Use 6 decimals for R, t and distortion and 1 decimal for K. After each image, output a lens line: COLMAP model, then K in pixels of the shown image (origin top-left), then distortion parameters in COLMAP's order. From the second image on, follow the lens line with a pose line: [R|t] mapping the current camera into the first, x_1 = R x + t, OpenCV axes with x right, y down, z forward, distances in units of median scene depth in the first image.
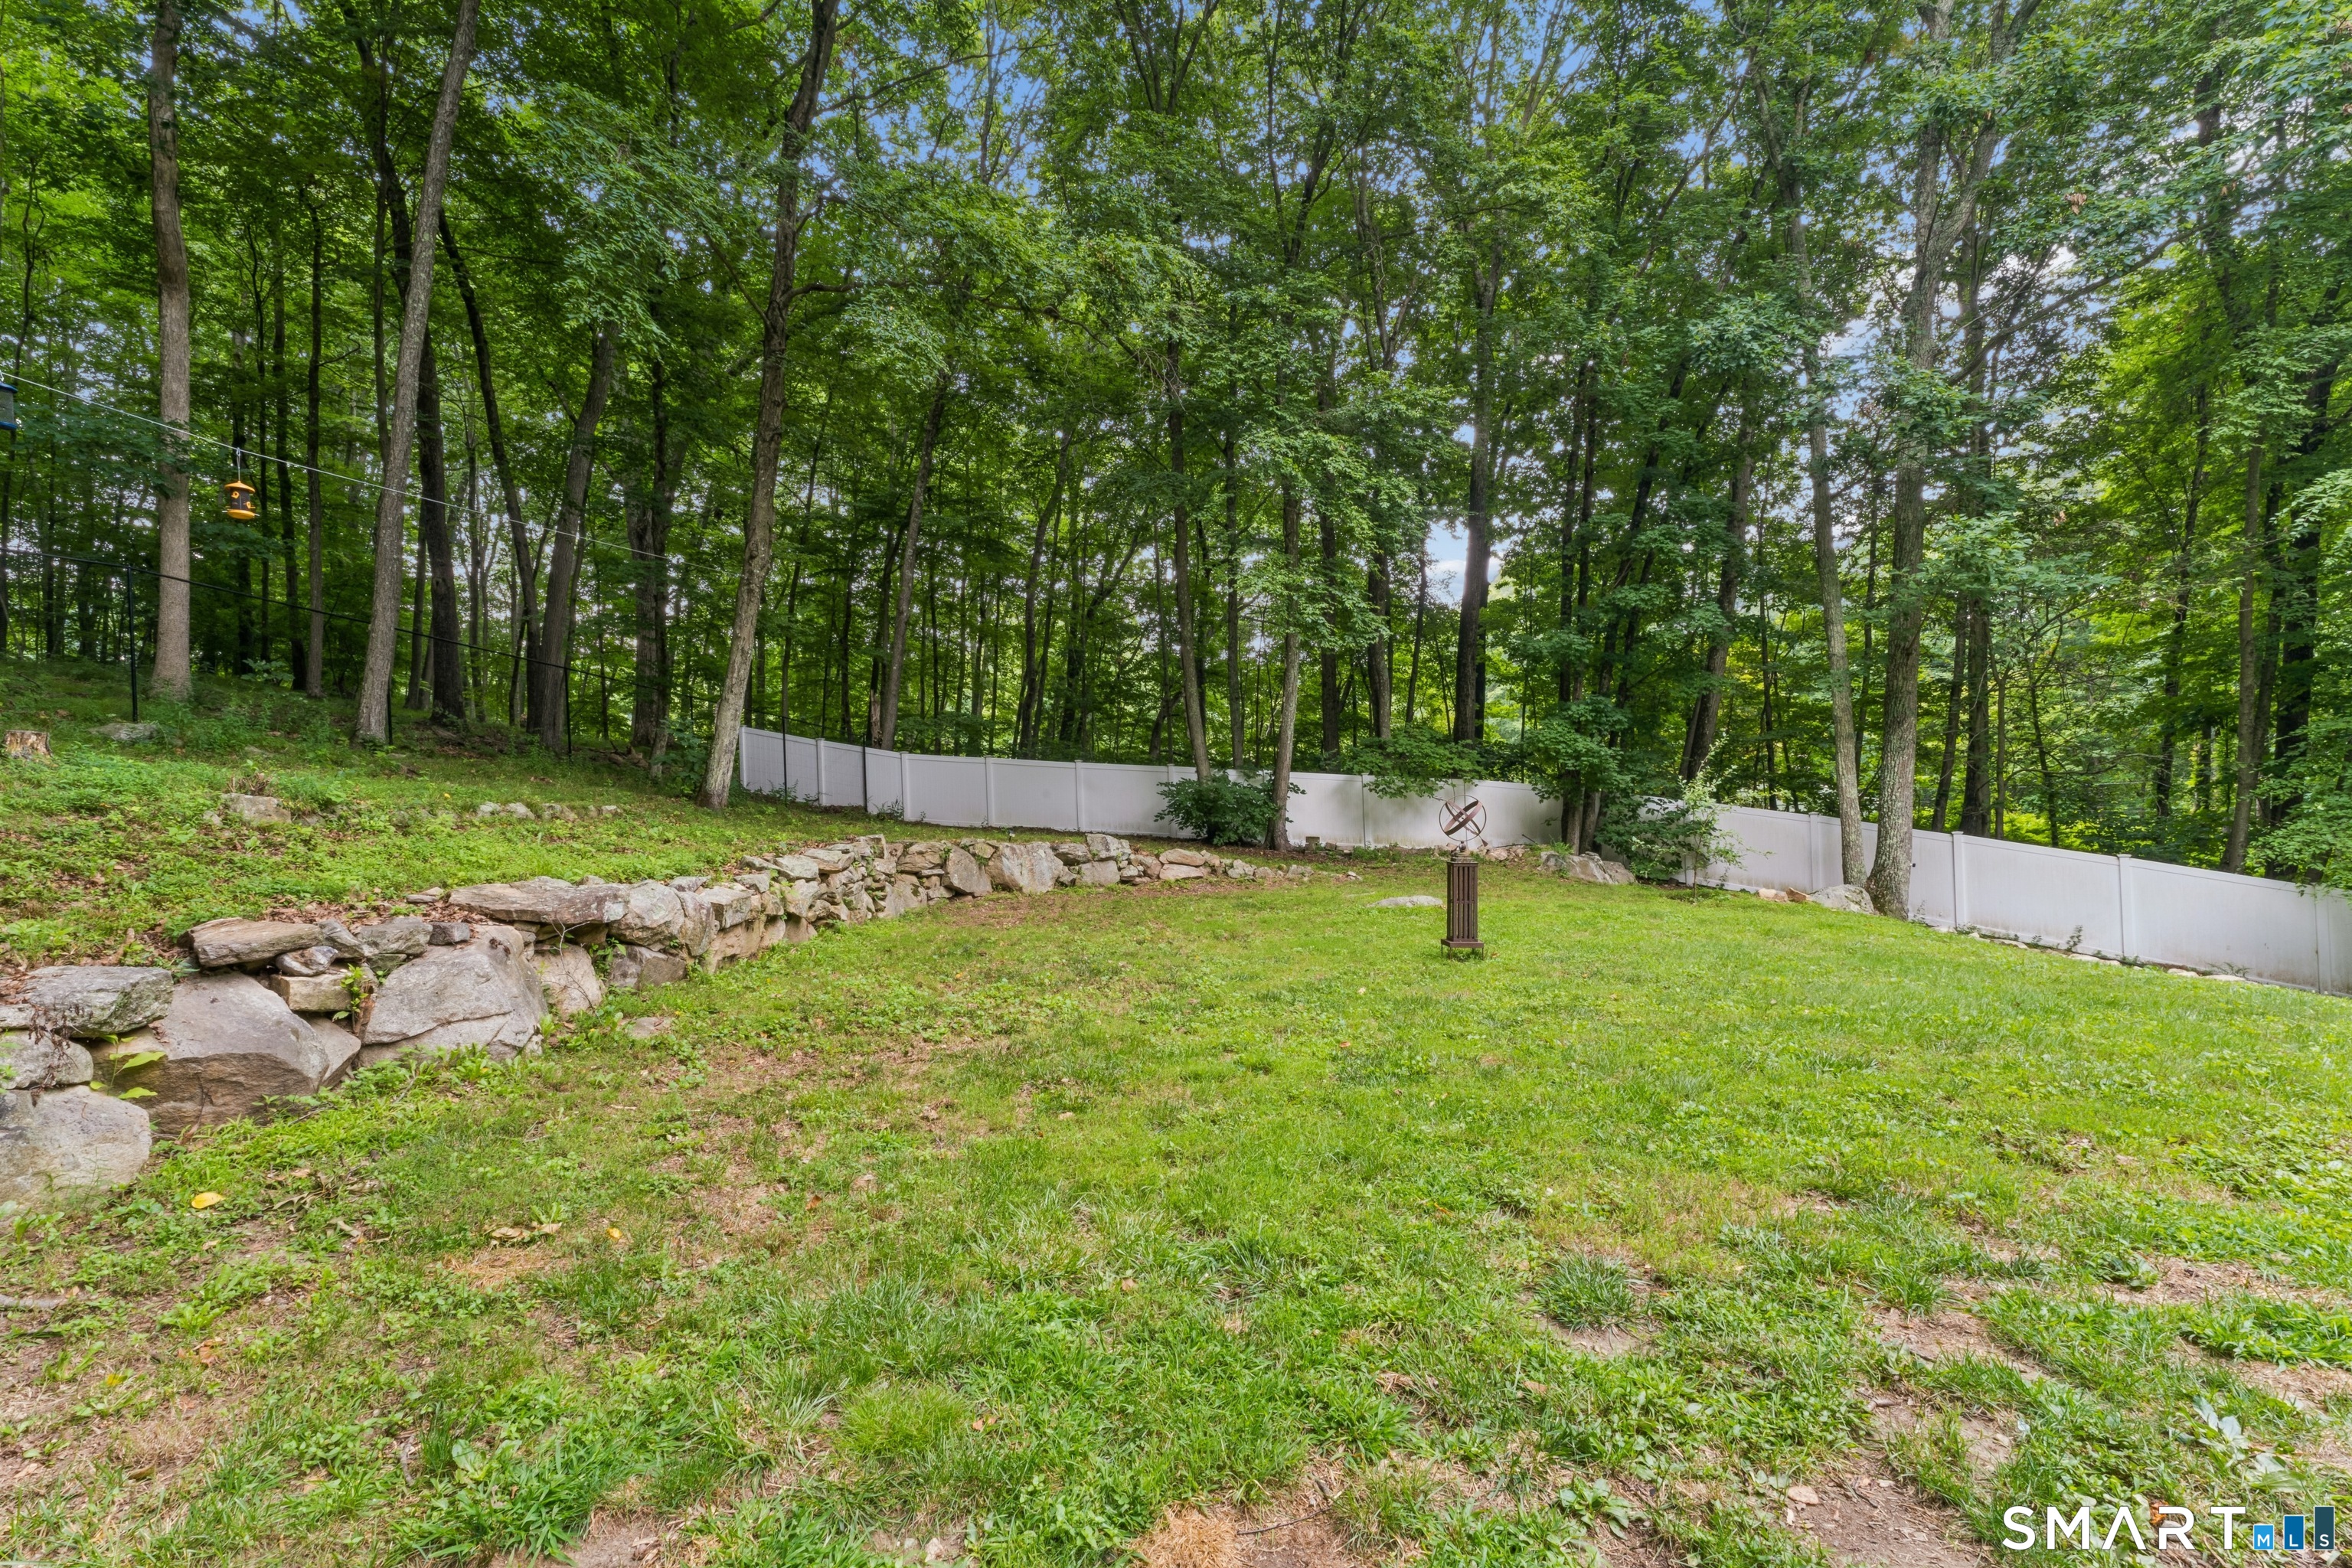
lens RADIAL K [[942.5, 0, 1169.5], [0, 942.5, 777.7], [0, 0, 1]] dist [-0.003950, 0.000000]
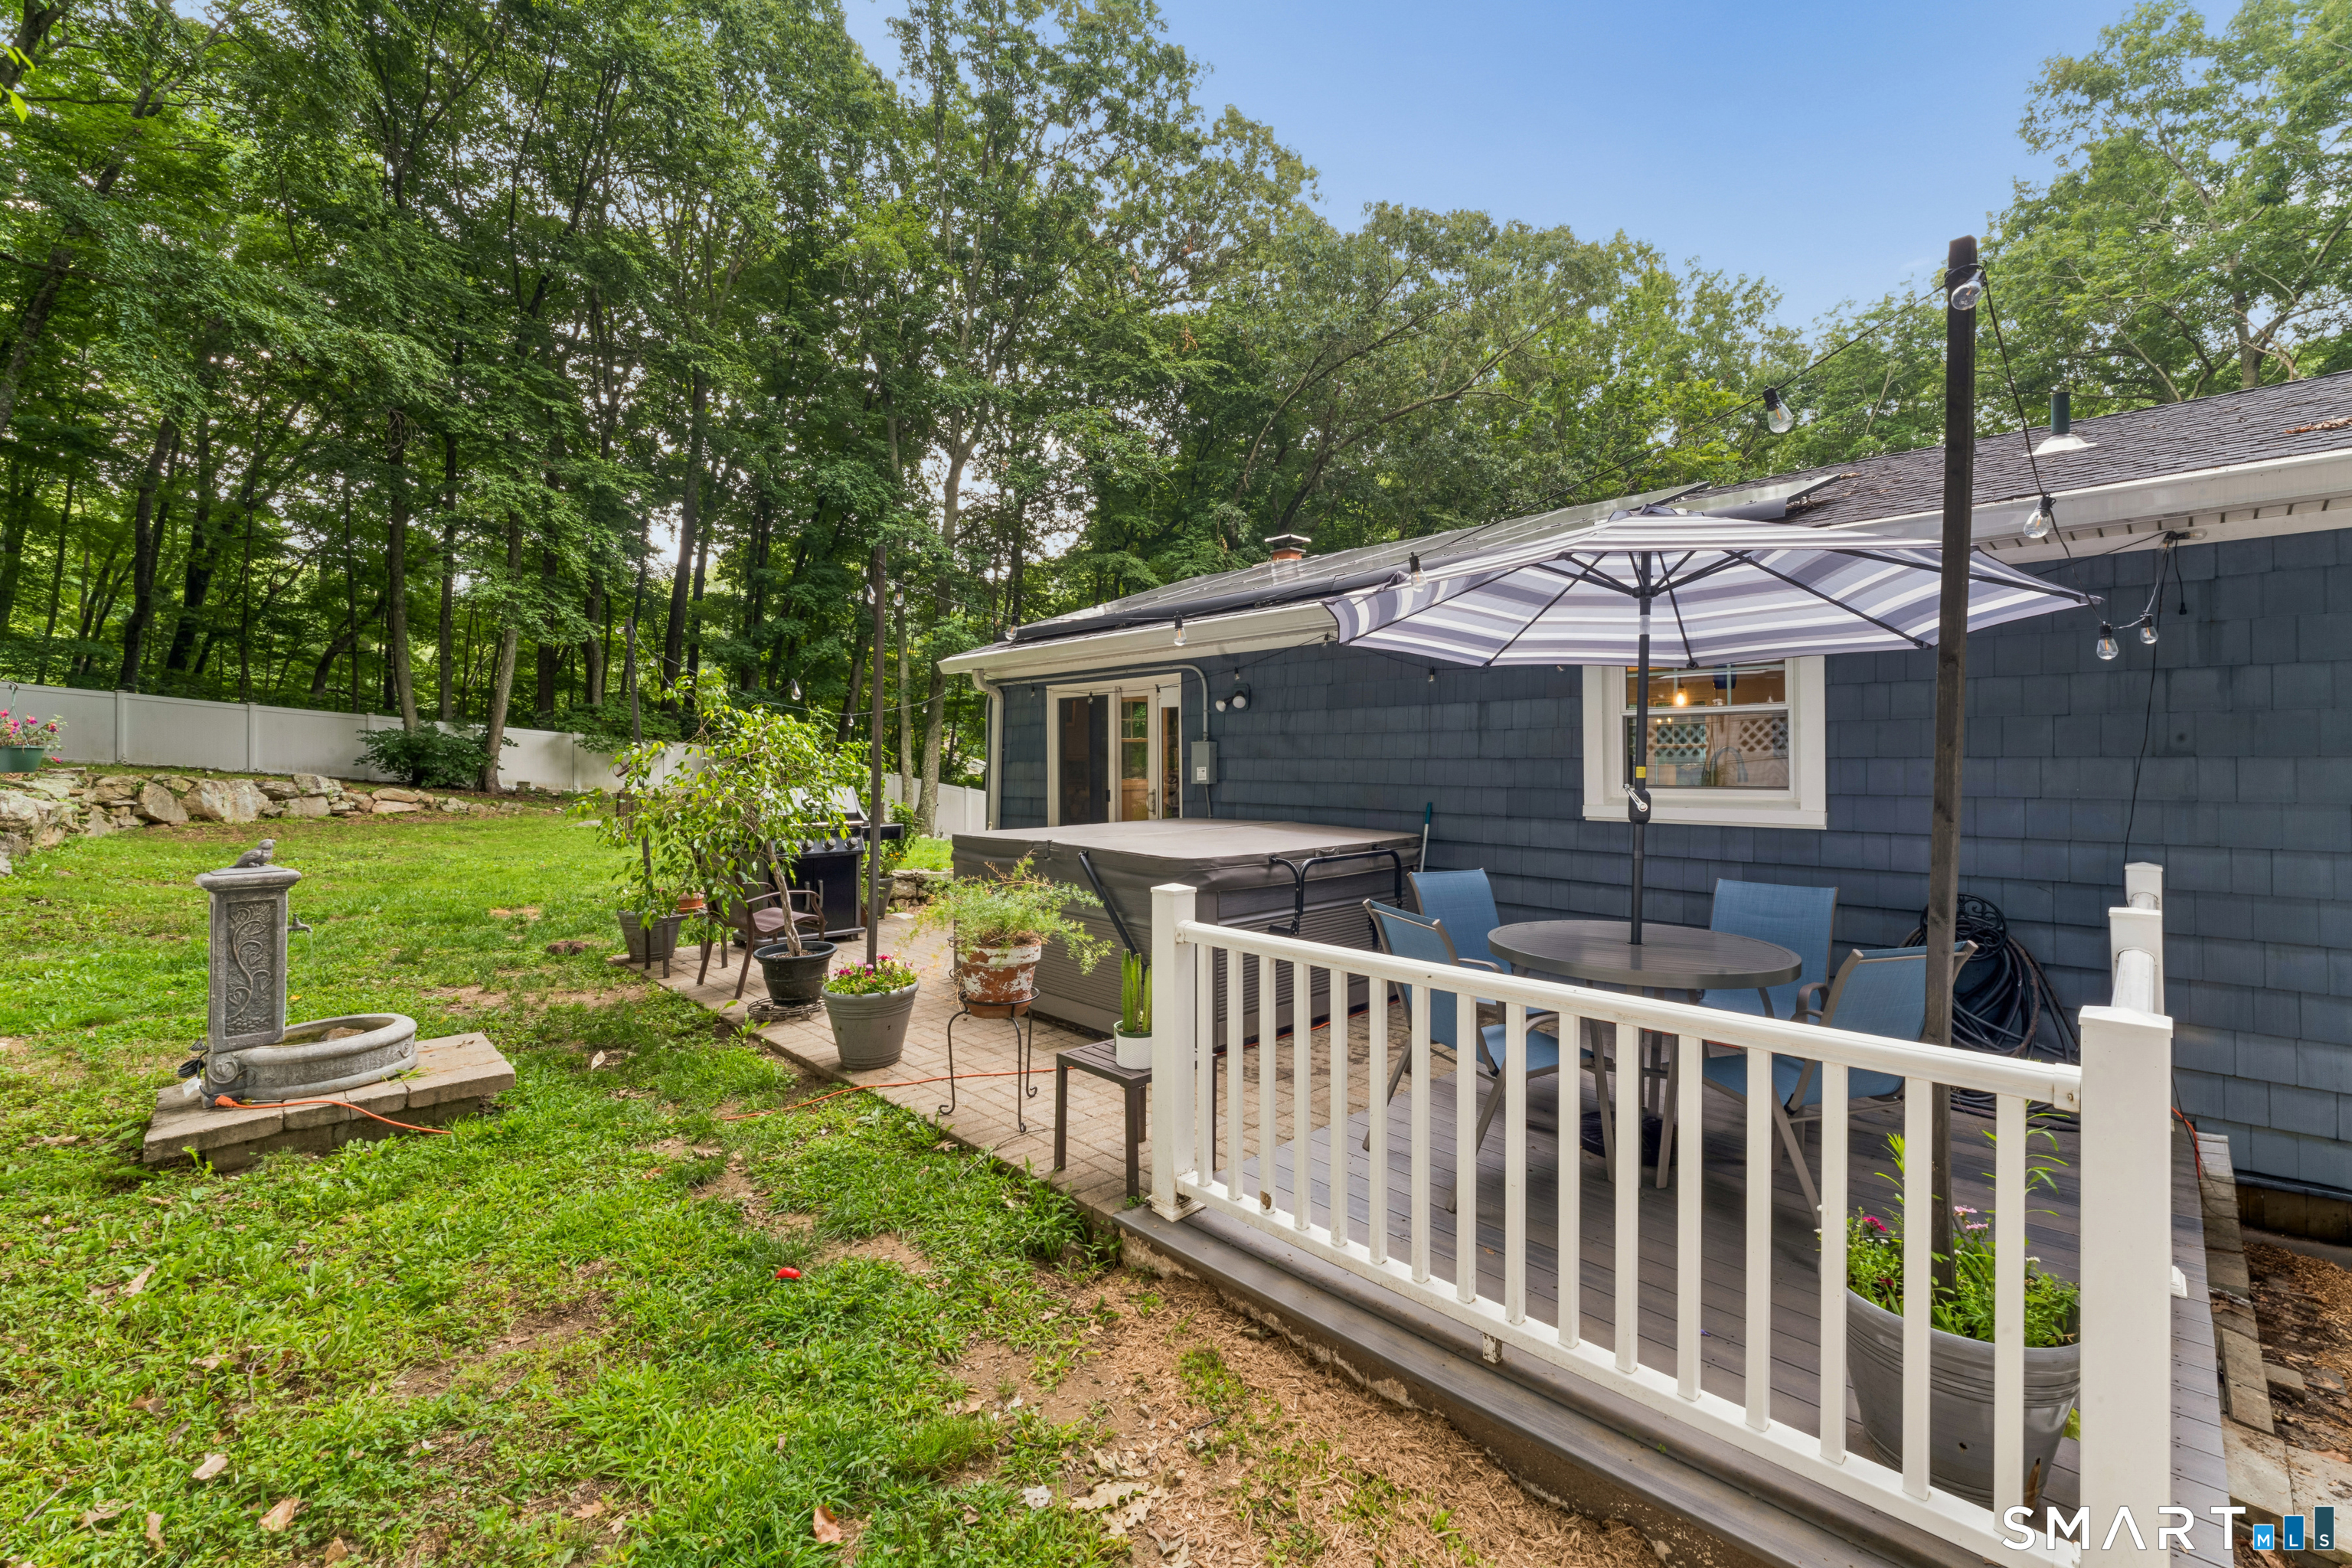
lens RADIAL K [[942.5, 0, 1163.1], [0, 942.5, 765.6], [0, 0, 1]] dist [-0.003950, 0.000000]
pose [[0.729979, 0.032043, 0.682718, -0.086702], [-0.053451, 0.998518, 0.010286, -0.017434], [-0.681377, -0.044001, 0.730609, -0.519067]]
